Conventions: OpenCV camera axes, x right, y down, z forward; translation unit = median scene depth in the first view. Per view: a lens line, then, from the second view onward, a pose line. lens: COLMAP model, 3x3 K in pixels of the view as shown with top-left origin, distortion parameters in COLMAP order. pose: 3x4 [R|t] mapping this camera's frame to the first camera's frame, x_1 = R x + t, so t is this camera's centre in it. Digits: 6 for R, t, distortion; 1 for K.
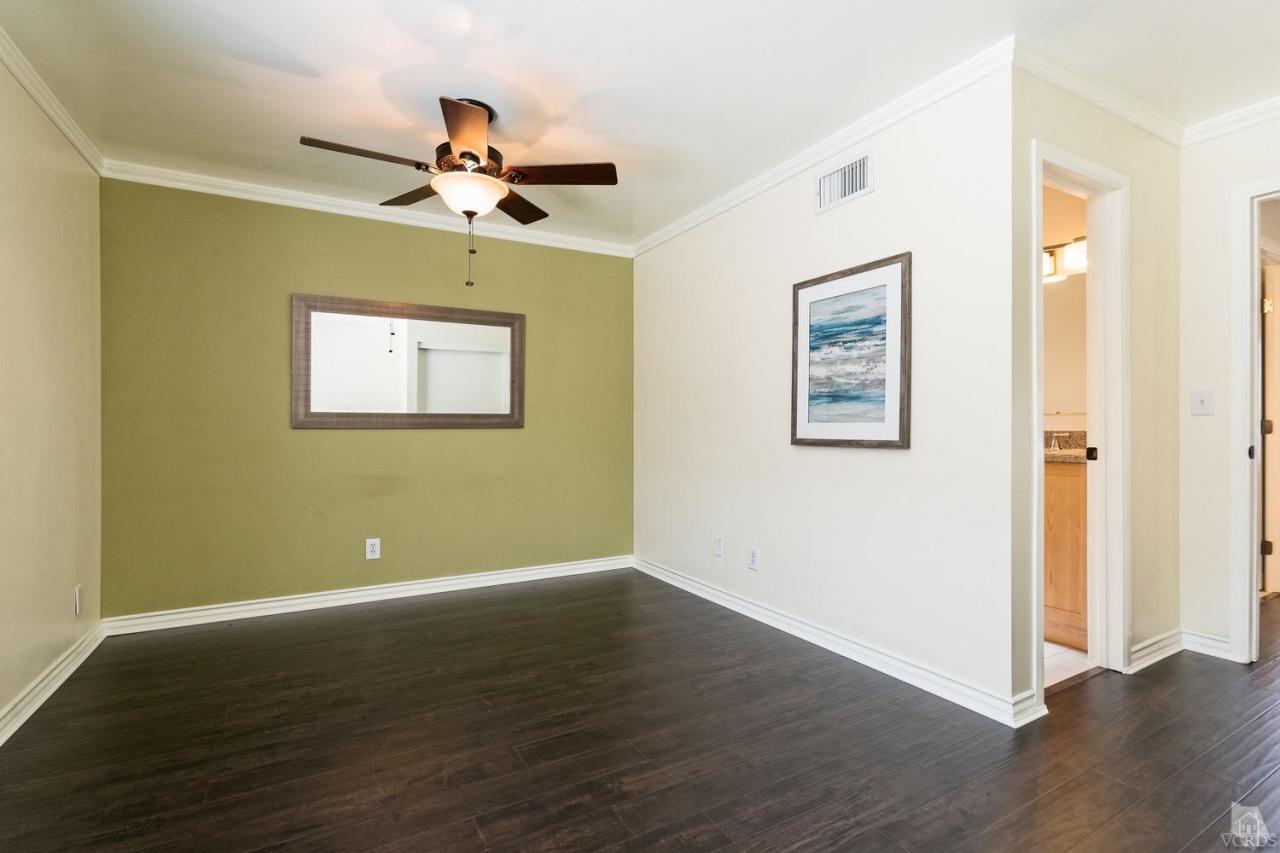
lens RADIAL K [[597.5, 0, 638.2], [0, 597.5, 438.3], [0, 0, 1]] dist [-0.001736, -0.000017]
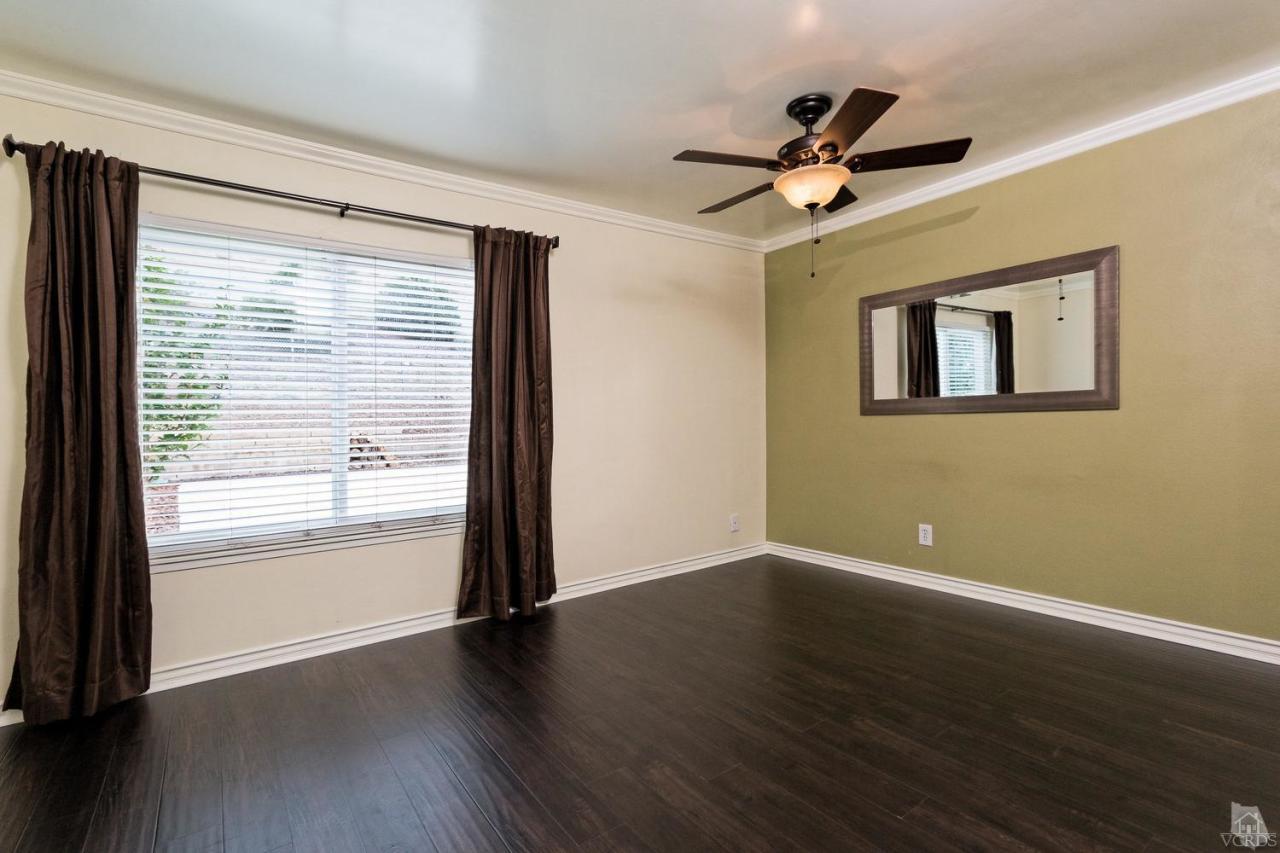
lens RADIAL K [[584.4, 0, 634.2], [0, 584.4, 418.6], [0, 0, 1]] dist [-0.003792, -0.000490]
pose [[0.120280, -0.001719, -0.992739, 0.486910], [0.004976, 0.999987, -0.001129, -0.009922], [0.992728, -0.004804, 0.120287, 0.426253]]
